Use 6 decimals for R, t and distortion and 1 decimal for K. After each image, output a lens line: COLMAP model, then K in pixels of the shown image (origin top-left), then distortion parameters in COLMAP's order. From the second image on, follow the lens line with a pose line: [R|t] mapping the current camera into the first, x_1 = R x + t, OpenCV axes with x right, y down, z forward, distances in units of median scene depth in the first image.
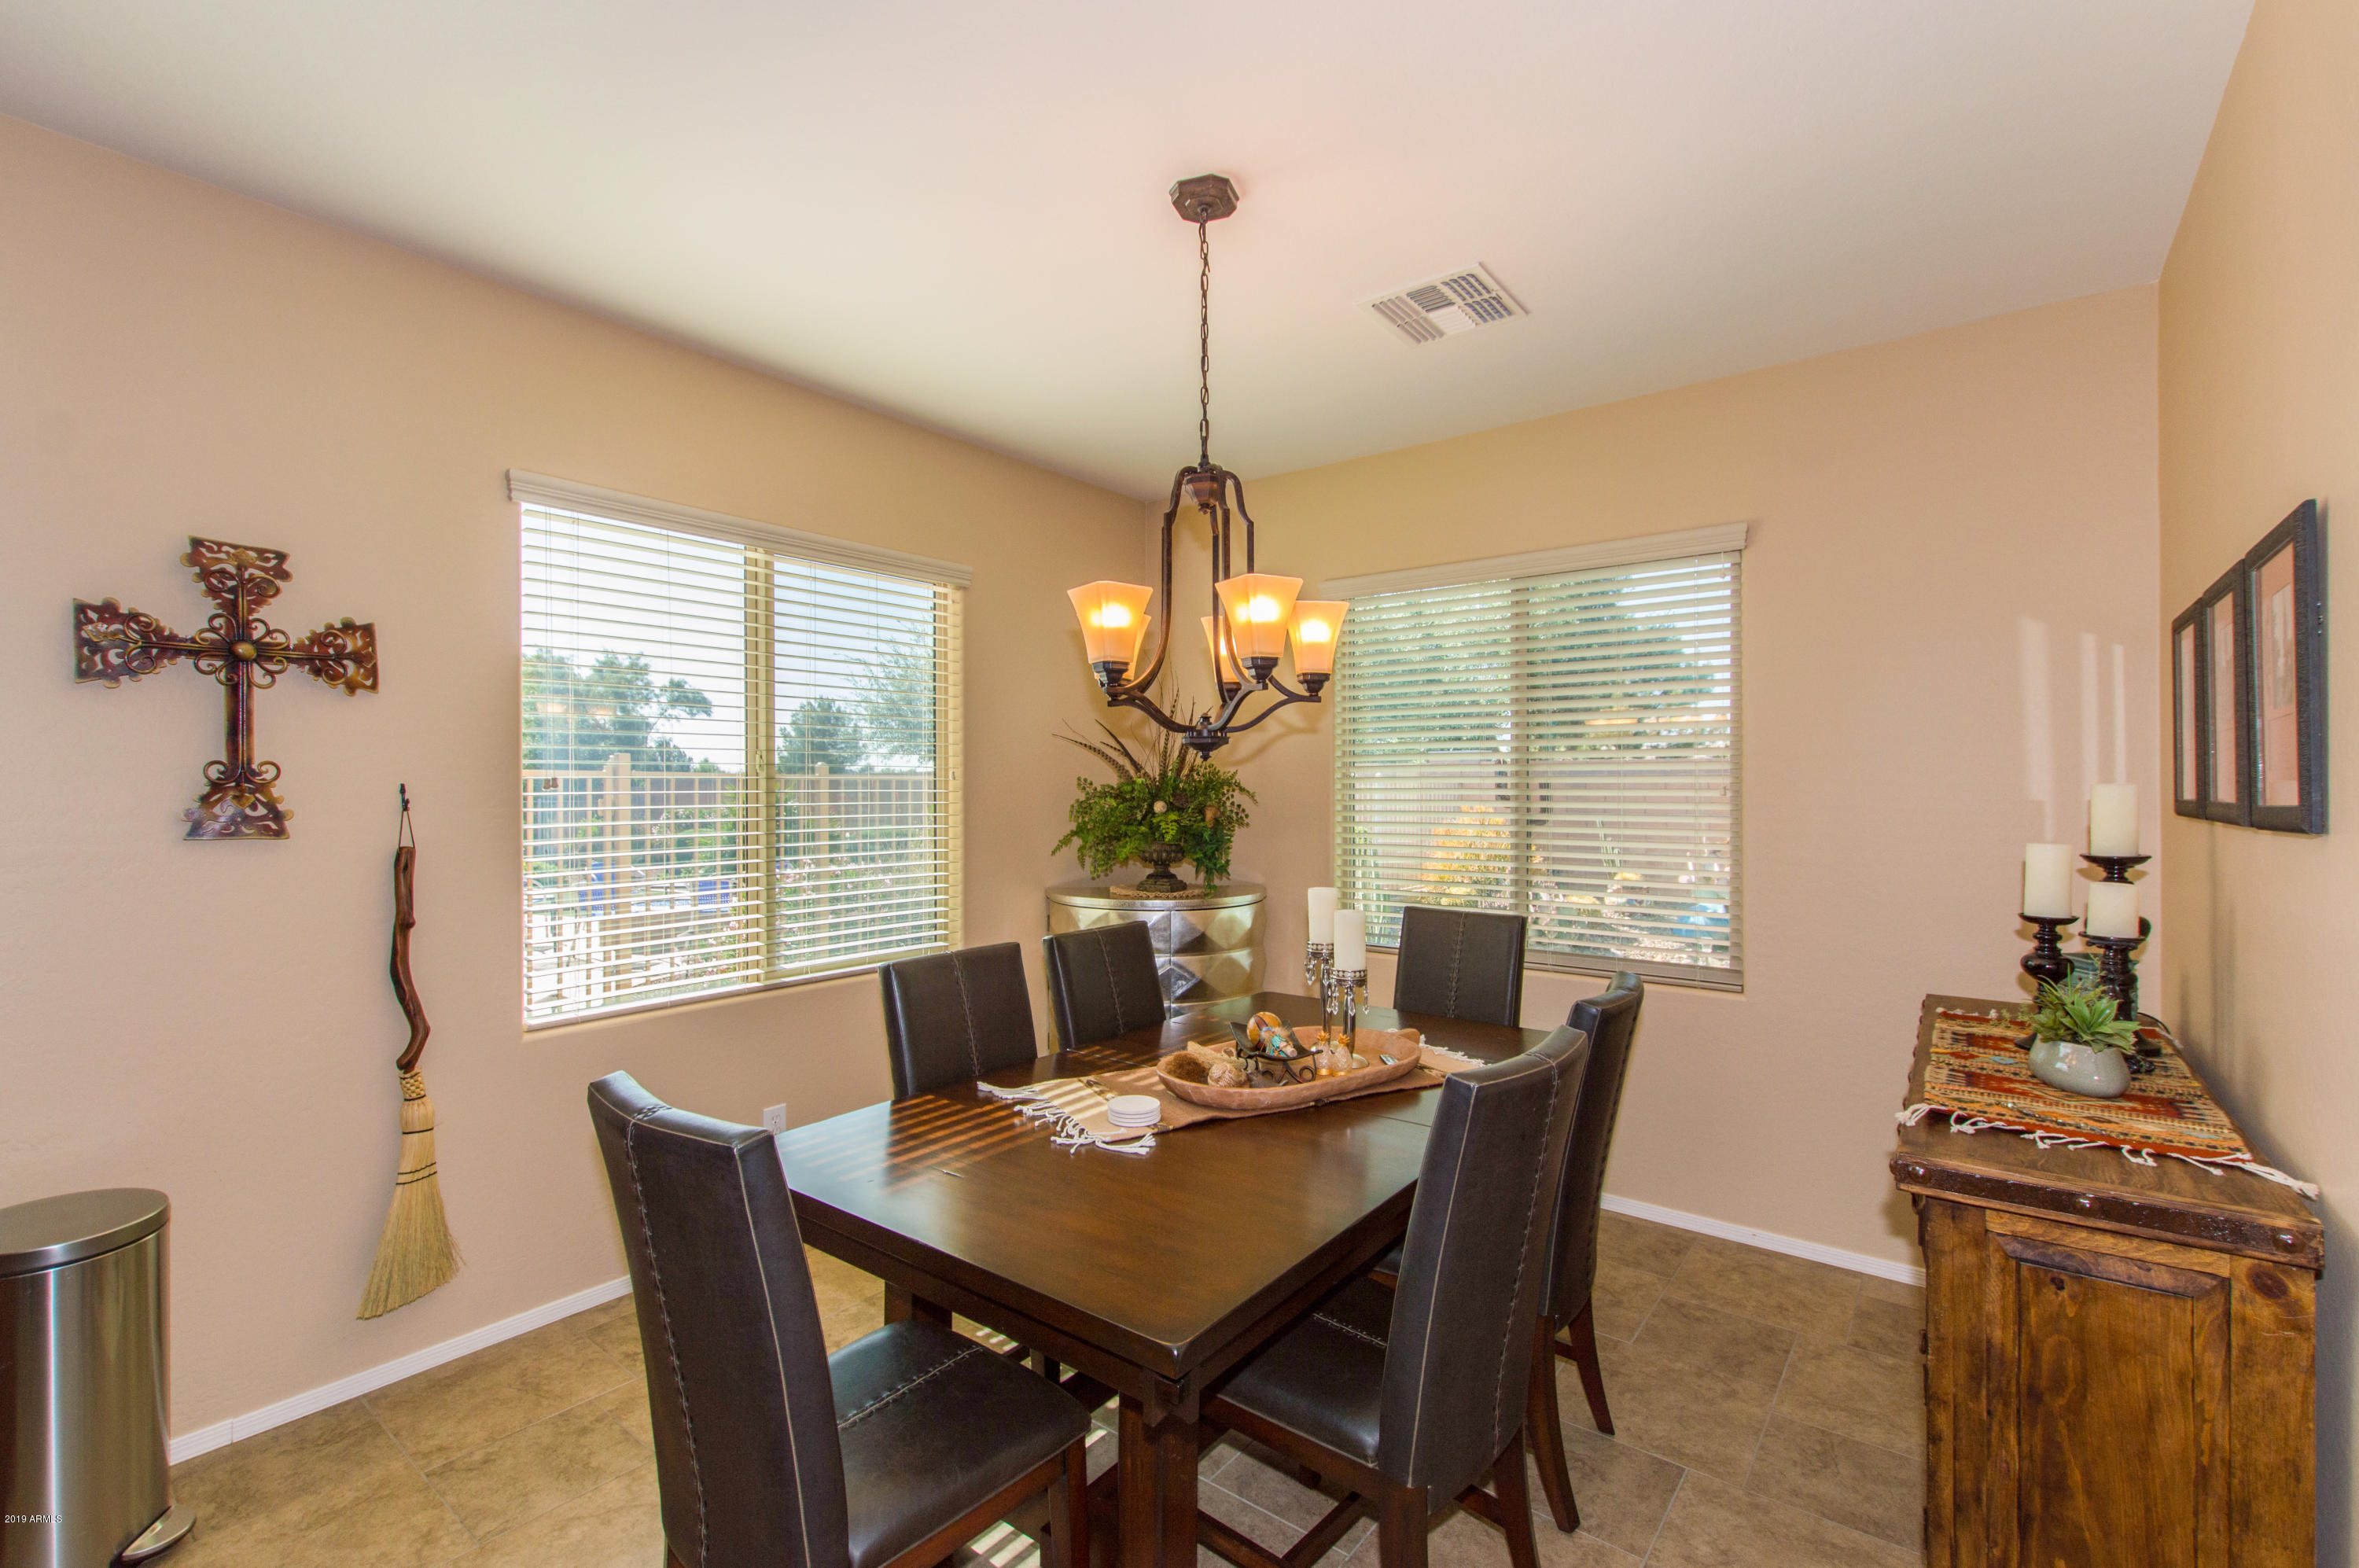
lens RADIAL K [[1036.1, 0, 1185.0], [0, 1036.1, 793.8], [0, 0, 1]] dist [-0.001558, -0.000420]
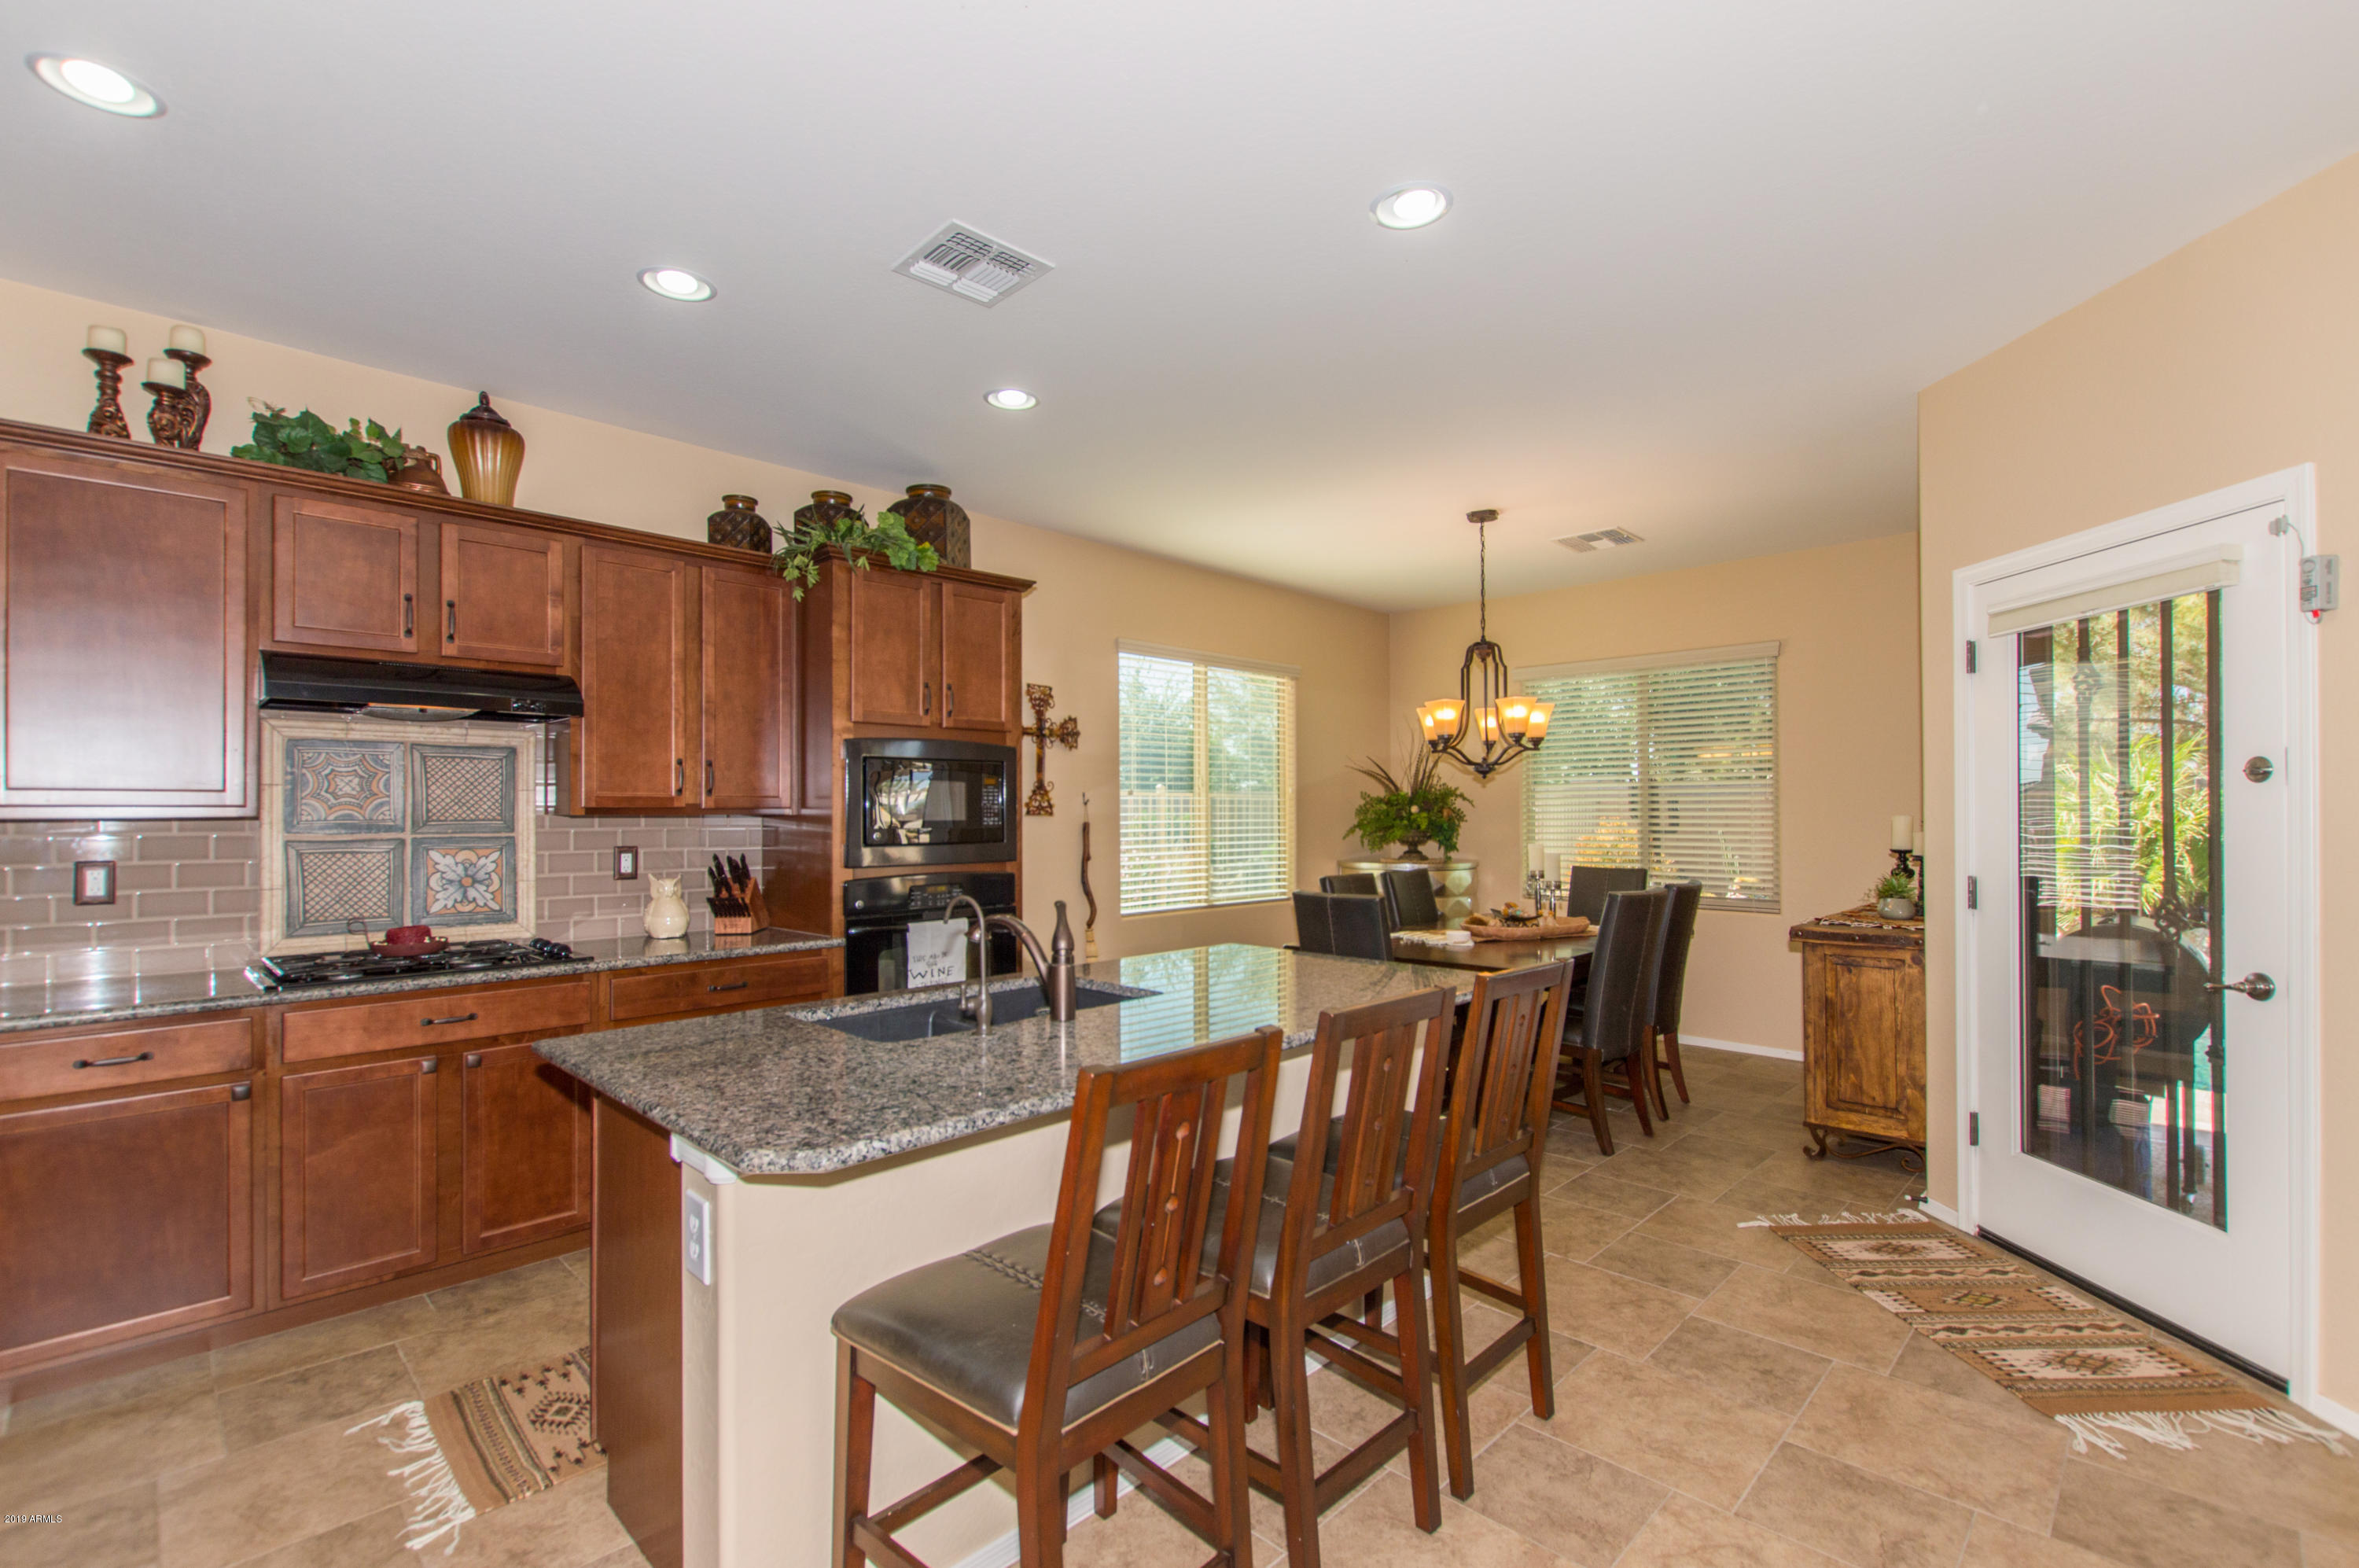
lens RADIAL K [[1038.4, 0, 1174.1], [0, 1038.4, 806.6], [0, 0, 1]] dist [0.002311, -0.000201]
pose [[0.992747, -0.002806, -0.120187, -0.345907], [0.001163, 0.999905, -0.013740, 0.052244], [0.120214, 0.013501, 0.992656, -1.154262]]
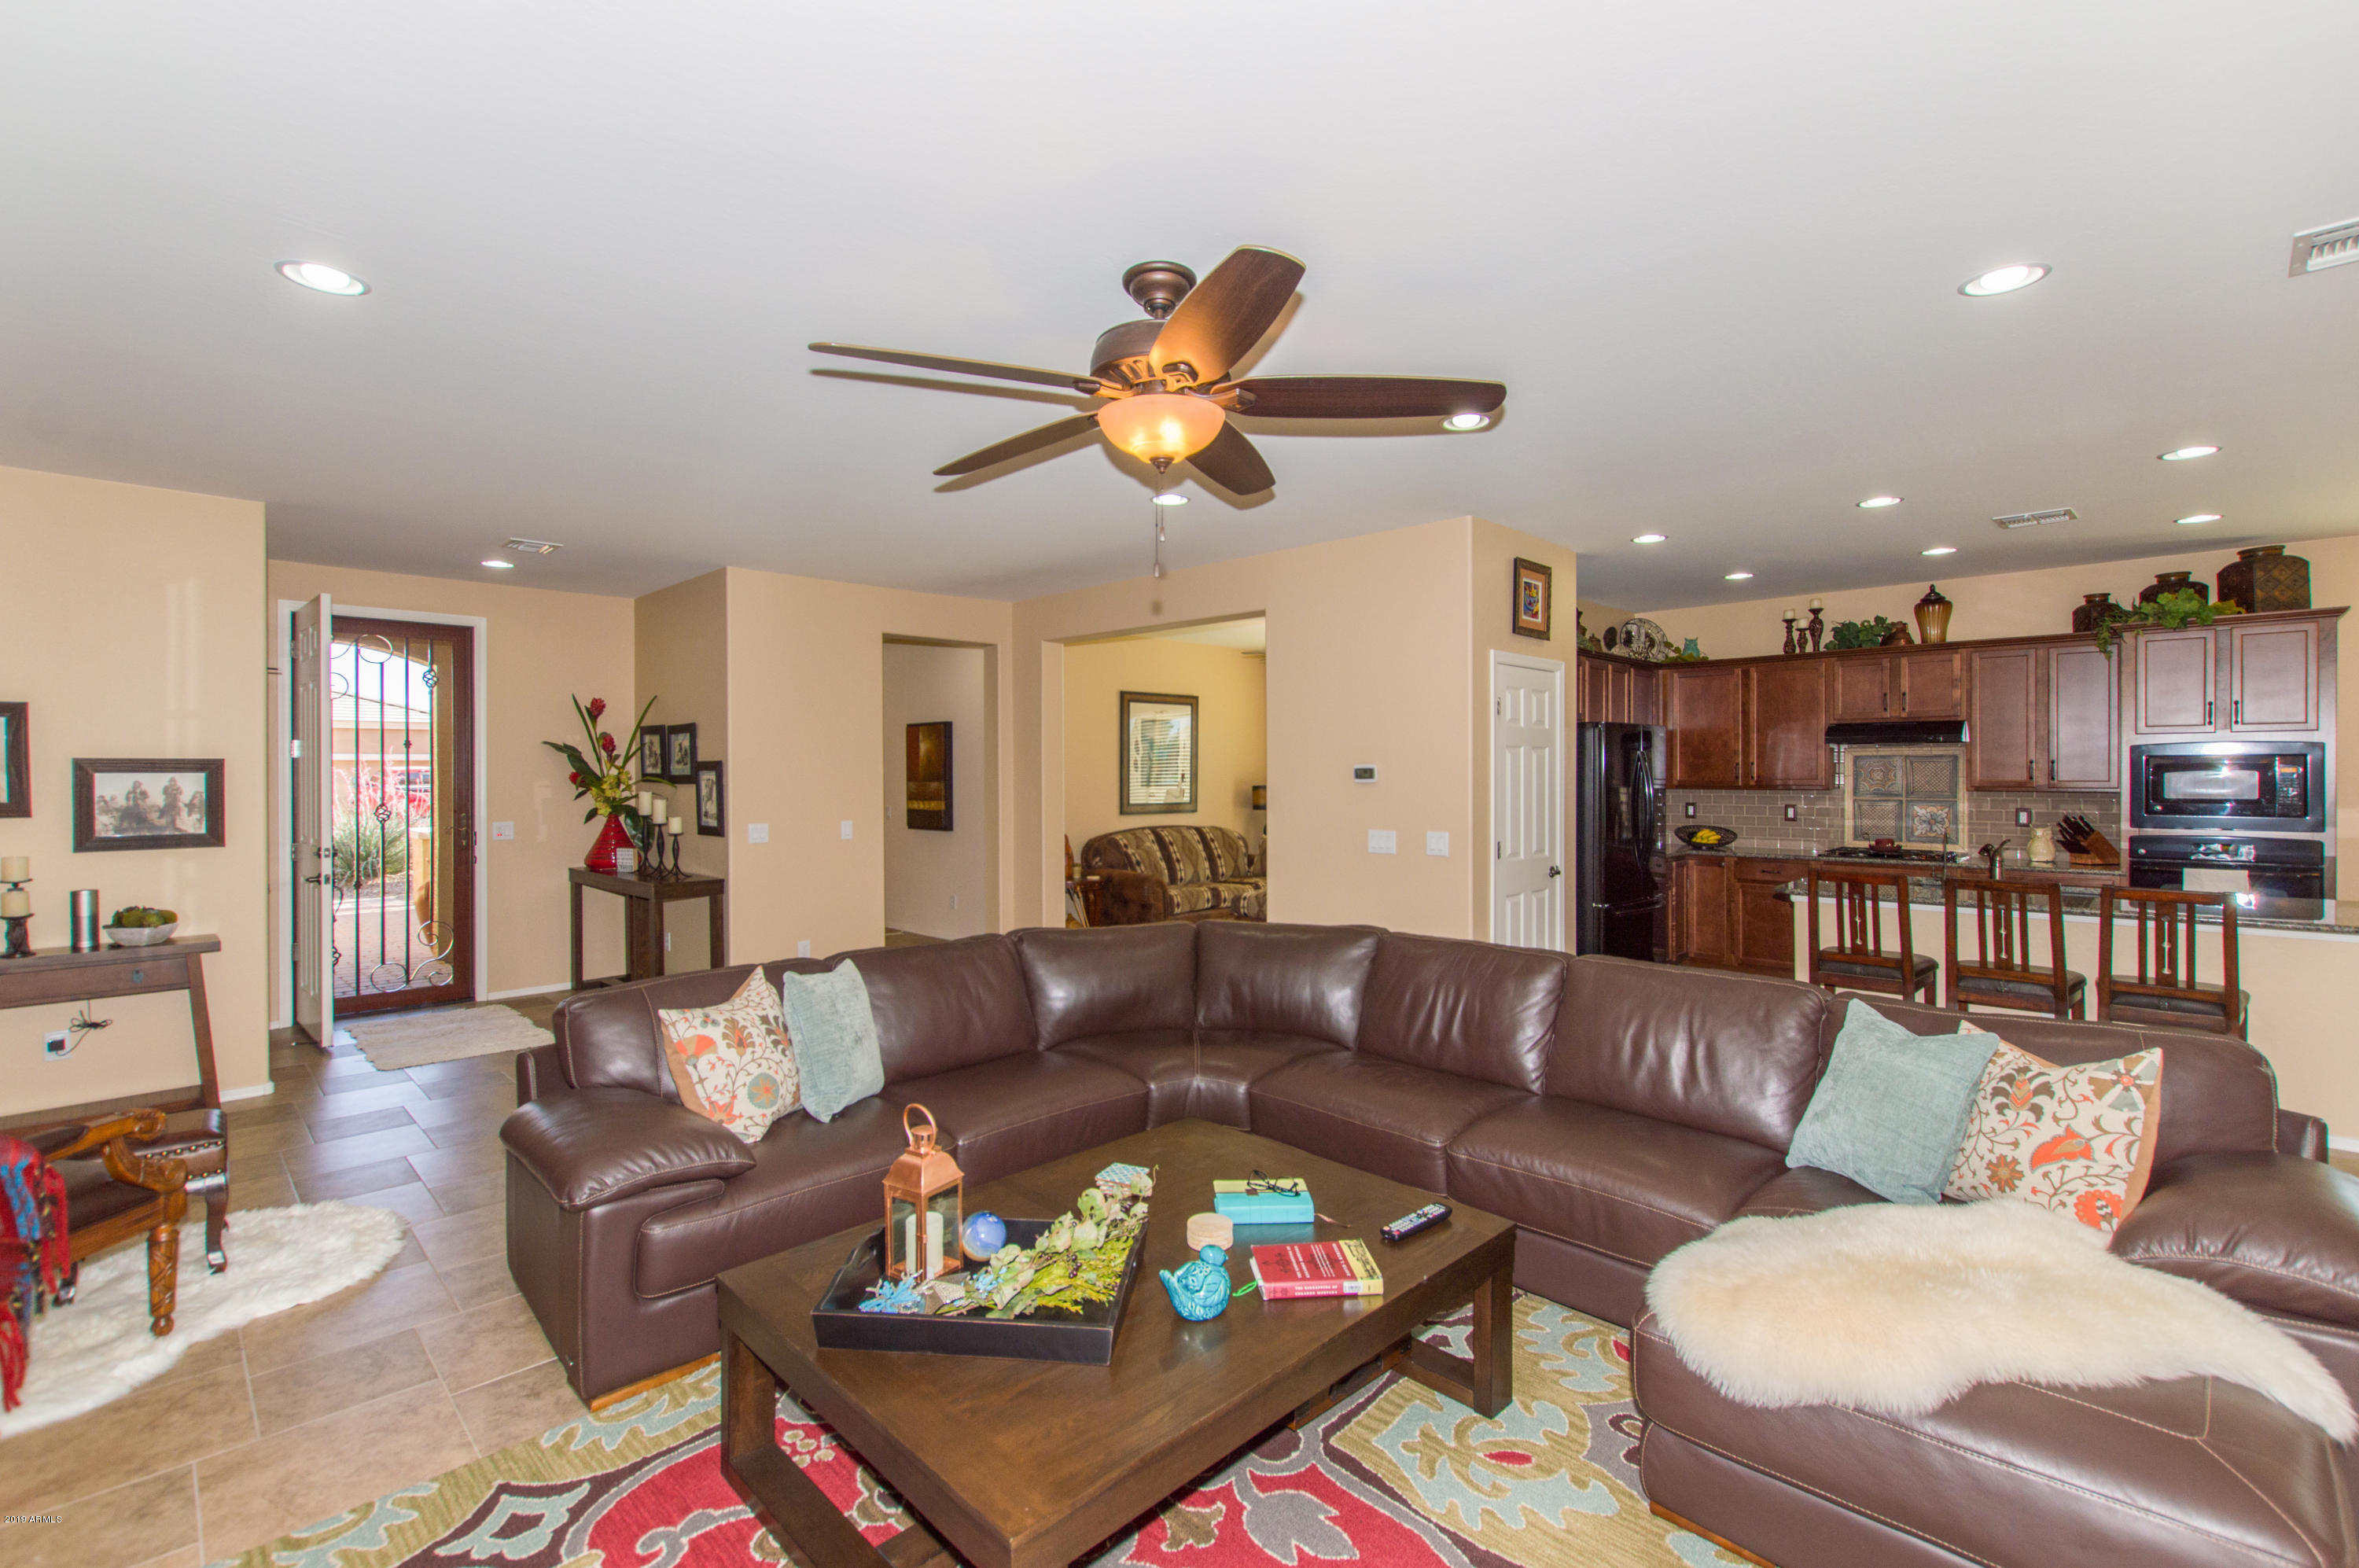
lens RADIAL K [[1025.7, 0, 1172.5], [0, 1025.7, 775.2], [0, 0, 1]] dist [-0.004799, -0.001005]
pose [[-0.133141, 0.002839, -0.991093, 1.733131], [-0.006756, 0.999970, 0.003773, 0.005256], [0.991074, 0.007198, -0.133118, -1.613654]]
